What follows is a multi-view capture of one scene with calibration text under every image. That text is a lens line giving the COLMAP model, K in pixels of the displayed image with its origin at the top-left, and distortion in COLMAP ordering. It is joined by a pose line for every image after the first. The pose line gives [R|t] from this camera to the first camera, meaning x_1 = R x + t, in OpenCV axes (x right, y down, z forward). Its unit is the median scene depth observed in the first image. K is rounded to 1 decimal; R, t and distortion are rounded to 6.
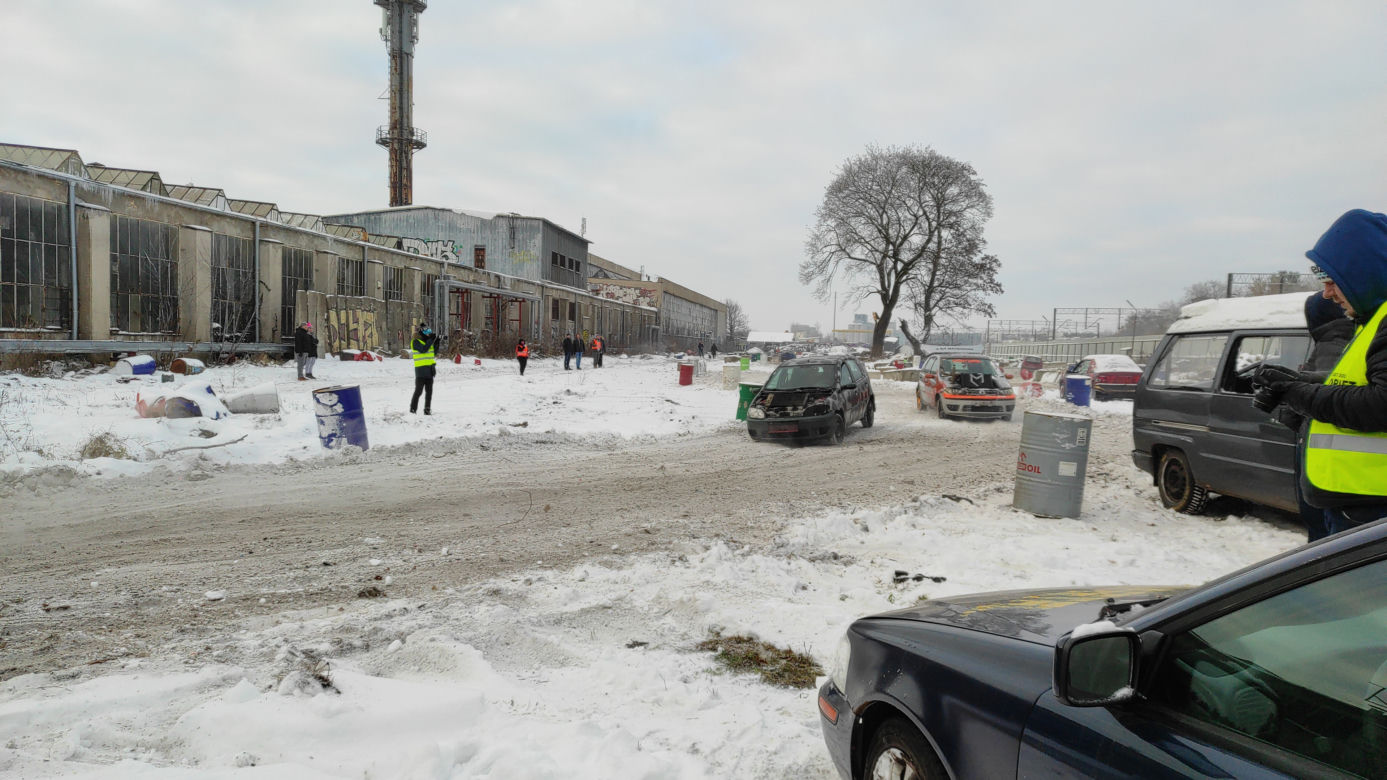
lens RADIAL K [[1008.9, 0, 693.7], [0, 1008.9, 401.8], [0, 0, 1]] dist [0.076023, -0.061565]
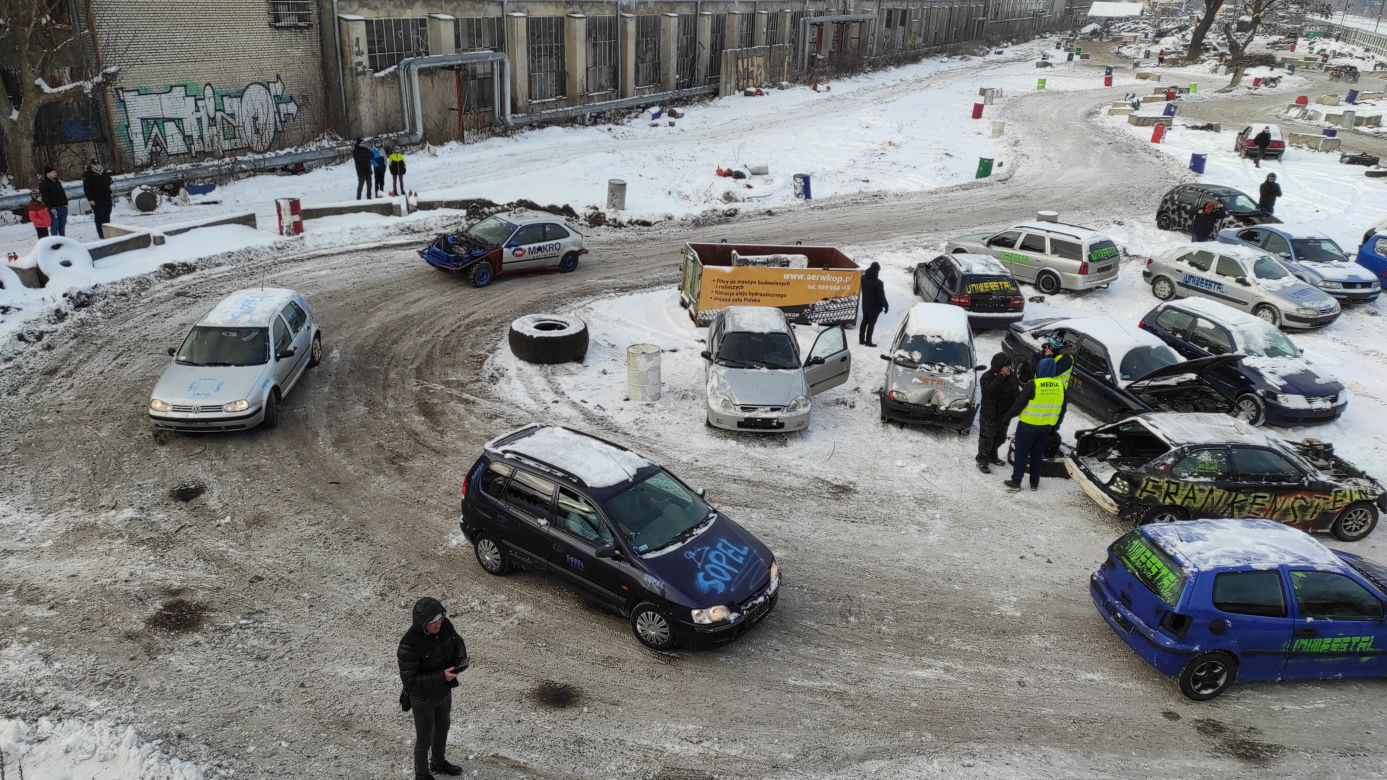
lens RADIAL K [[1008.9, 0, 695.0], [0, 1008.9, 390.1], [0, 0, 1]] dist [0.076023, -0.061565]
pose [[0.952763, 0.117939, -0.279880, 0.029871], [-0.024796, 0.948653, 0.315345, -0.047437], [0.302700, -0.293509, 0.906766, -0.256059]]
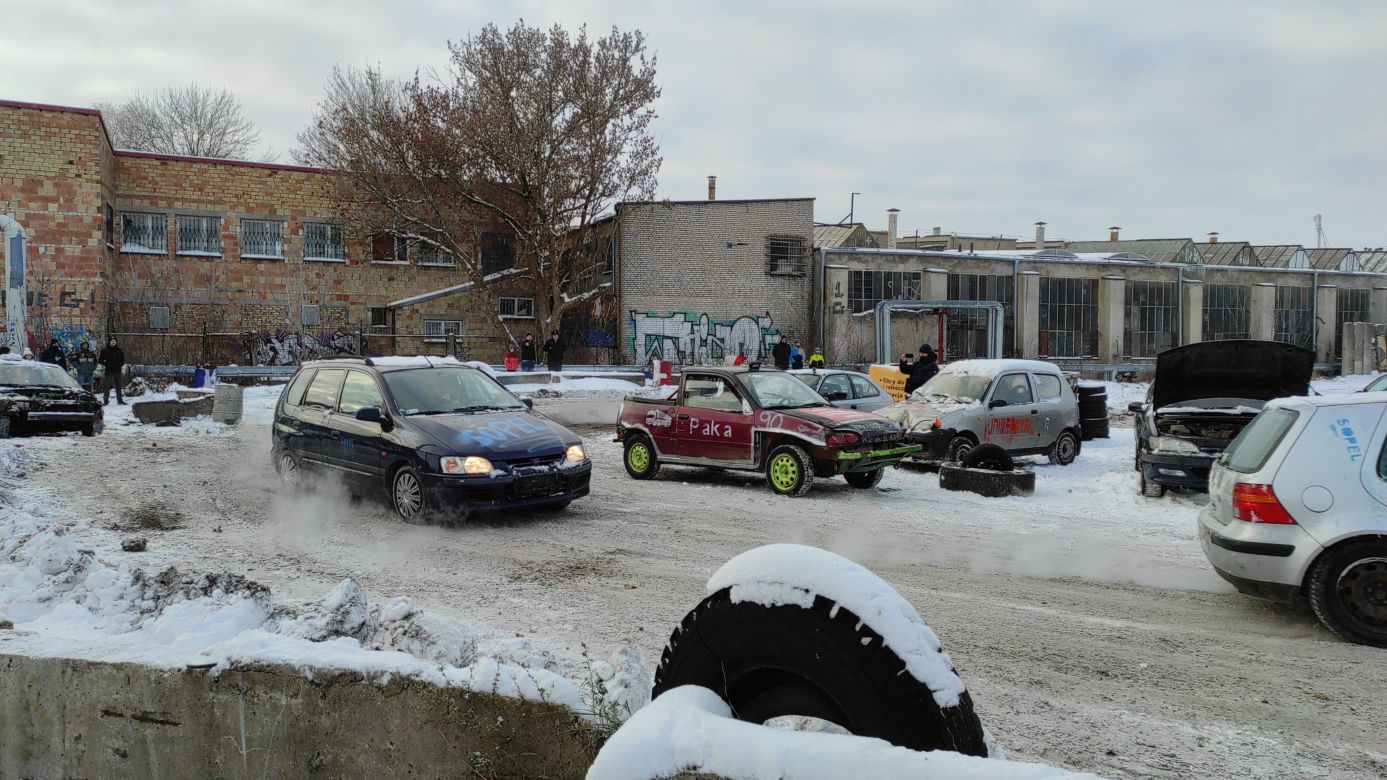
lens RADIAL K [[1008.9, 0, 694.2], [0, 1008.9, 400.0], [0, 0, 1]] dist [0.076023, -0.061565]
pose [[0.524619, 0.016958, -0.851168, 0.136139], [-0.035807, 0.999356, -0.002159, 0.010475], [0.850583, 0.031611, 0.524889, -0.182403]]
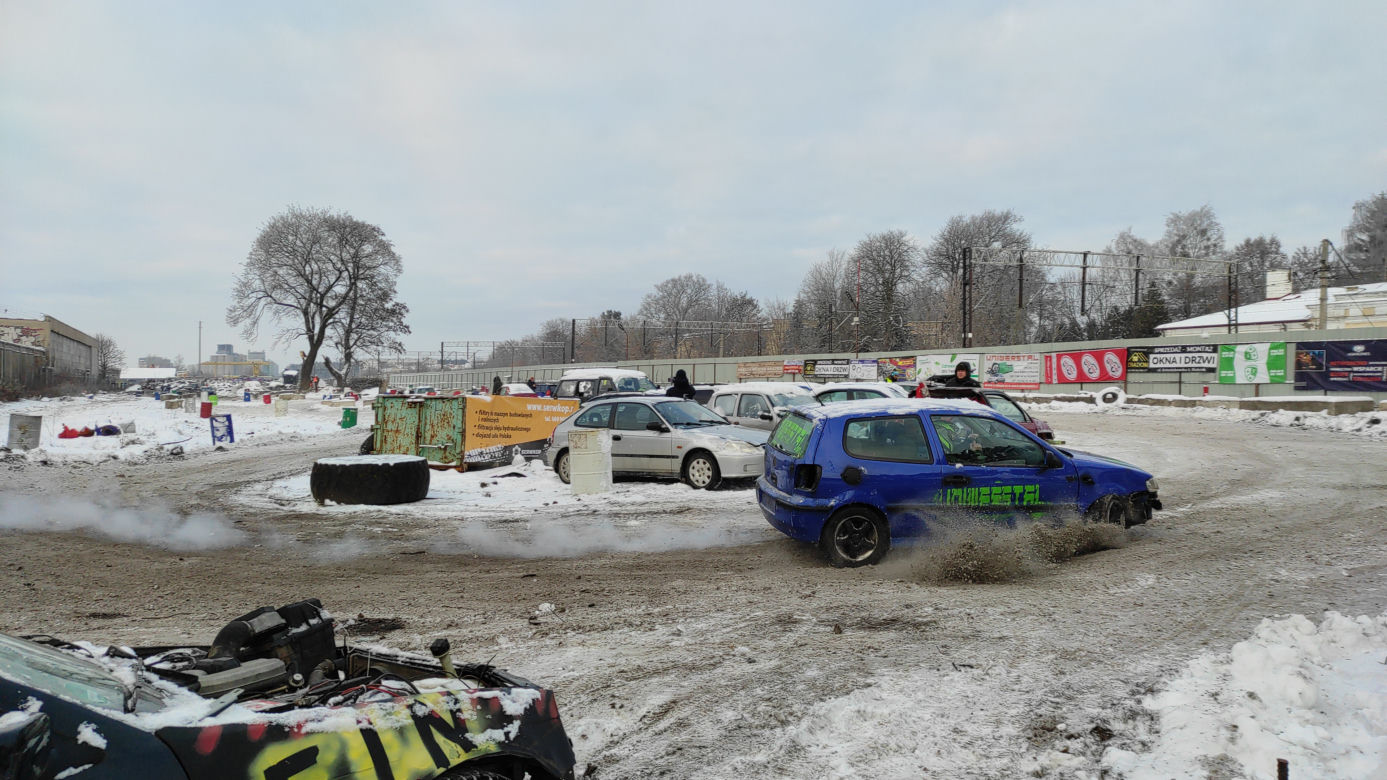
lens RADIAL K [[1008.9, 0, 695.4], [0, 1008.9, 407.6], [0, 0, 1]] dist [0.076023, -0.061565]
pose [[0.825776, -0.049905, 0.561787, -0.114792], [0.061833, 0.998084, -0.002227, 0.006250], [-0.560599, 0.036576, 0.827279, -0.219515]]
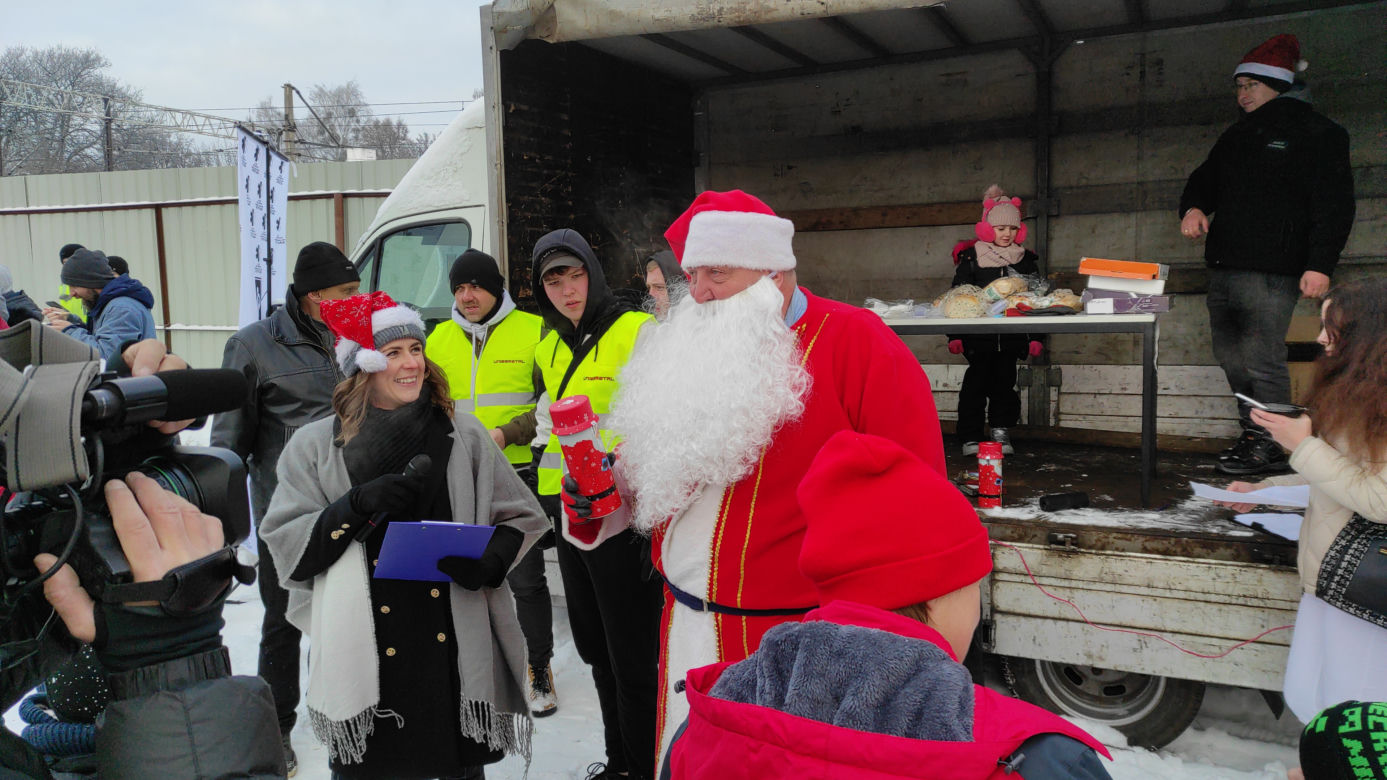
lens RADIAL K [[1008.9, 0, 689.4], [0, 1008.9, 391.0], [0, 0, 1]] dist [0.076023, -0.061565]
pose [[0.282663, -0.139577, 0.949010, 0.167040], [0.059454, 0.990004, 0.127898, 0.008580], [-0.957375, 0.020271, 0.288136, -0.202351]]
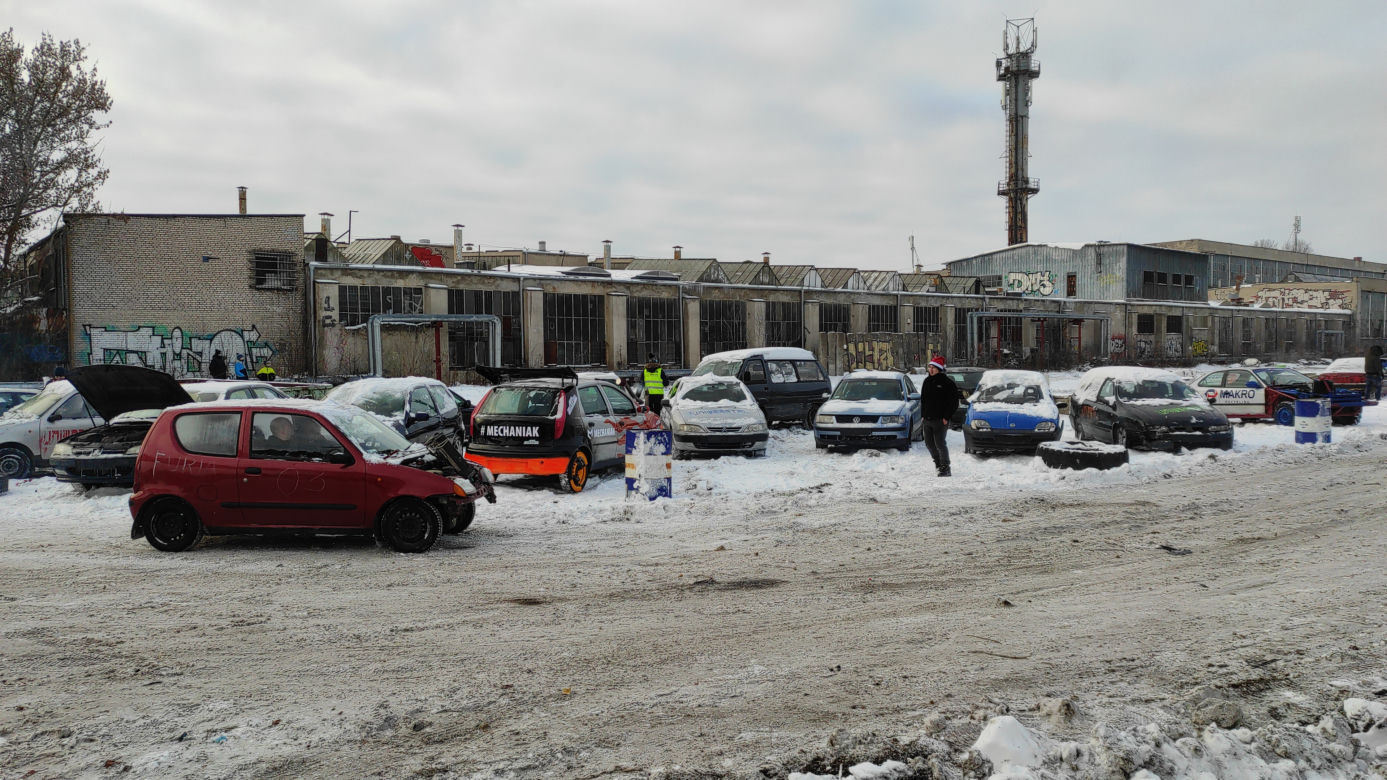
lens RADIAL K [[1008.9, 0, 694.1], [0, 1008.9, 390.2], [0, 0, 1]] dist [0.076023, -0.061565]
pose [[0.732975, -0.011260, -0.680163, 0.233179], [-0.006809, 0.999691, -0.023888, 0.007771], [0.680222, 0.022141, 0.732672, -0.116479]]
